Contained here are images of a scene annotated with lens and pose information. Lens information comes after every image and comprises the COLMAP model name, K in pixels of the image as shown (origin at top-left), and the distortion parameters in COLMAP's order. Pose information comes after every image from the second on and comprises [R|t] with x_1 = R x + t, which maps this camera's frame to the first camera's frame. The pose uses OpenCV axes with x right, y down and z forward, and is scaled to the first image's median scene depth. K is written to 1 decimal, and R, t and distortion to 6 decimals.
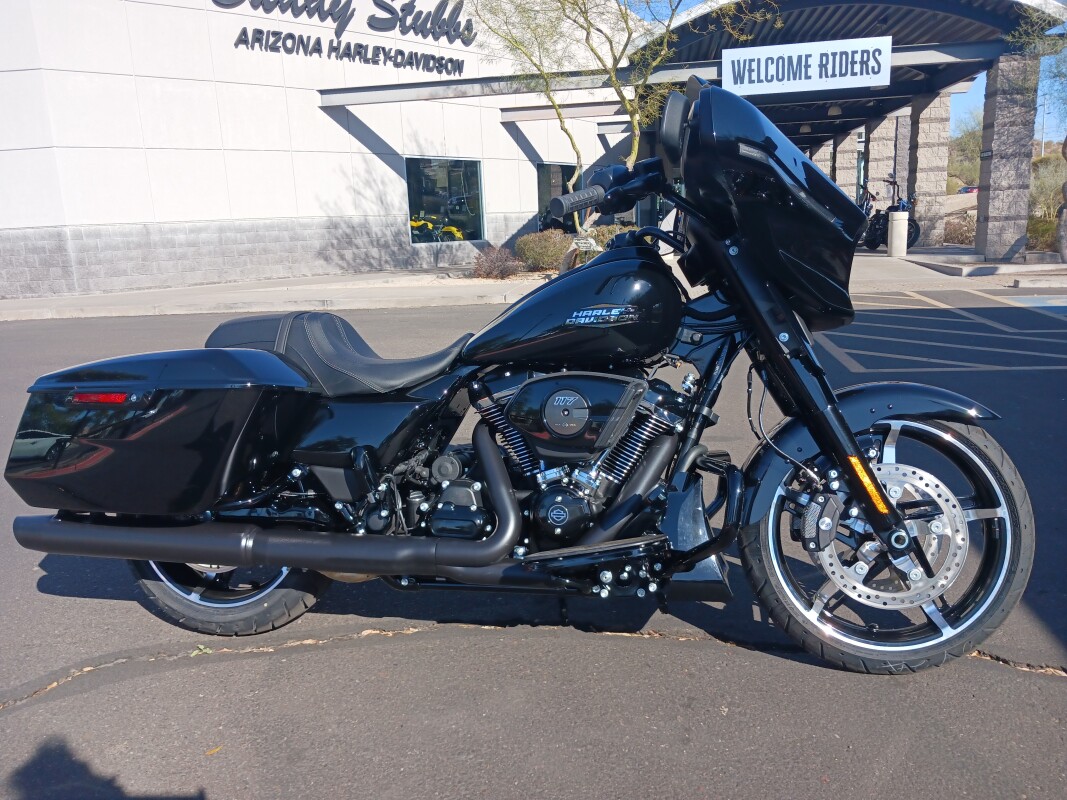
lens RADIAL K [[835.9, 0, 533.8], [0, 835.9, 398.2], [0, 0, 1]] dist [-0.009064, -0.026384]
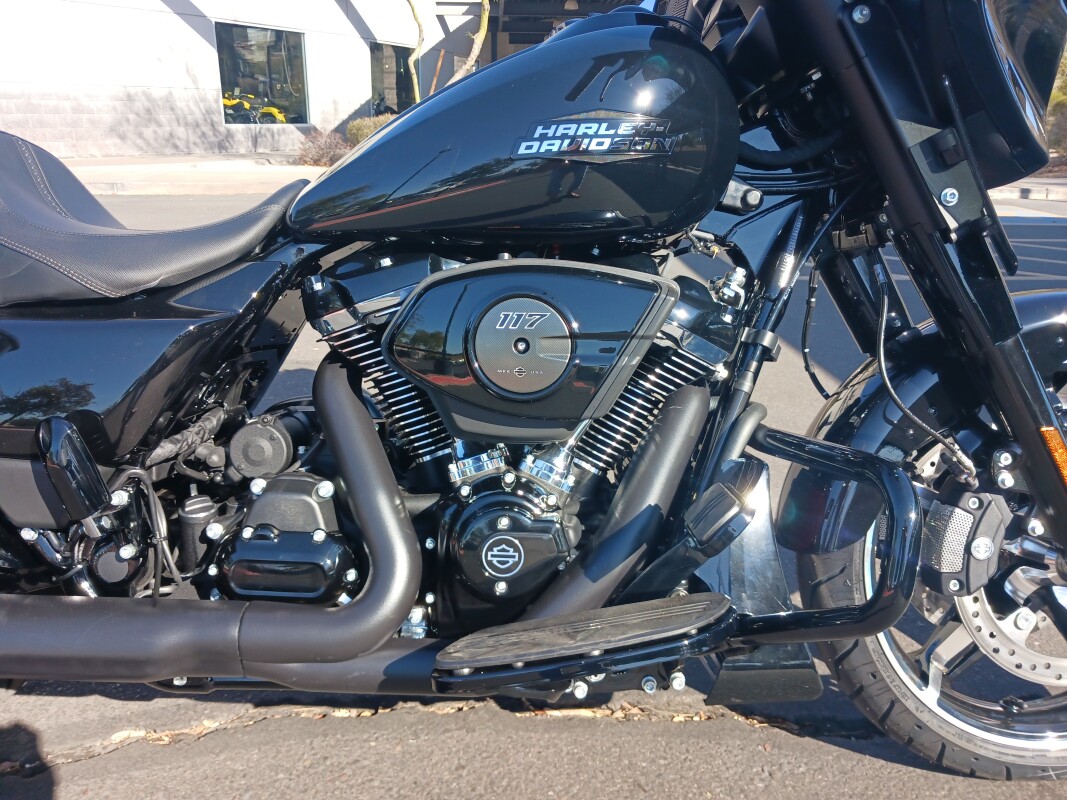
lens RADIAL K [[835.9, 0, 535.4], [0, 835.9, 403.4], [0, 0, 1]] dist [-0.009064, -0.026384]
pose [[0.979971, -0.011791, 0.198789, -0.042643], [-0.011600, 0.993170, 0.116096, -0.004249], [-0.198800, -0.116076, 0.973142, 0.489396]]
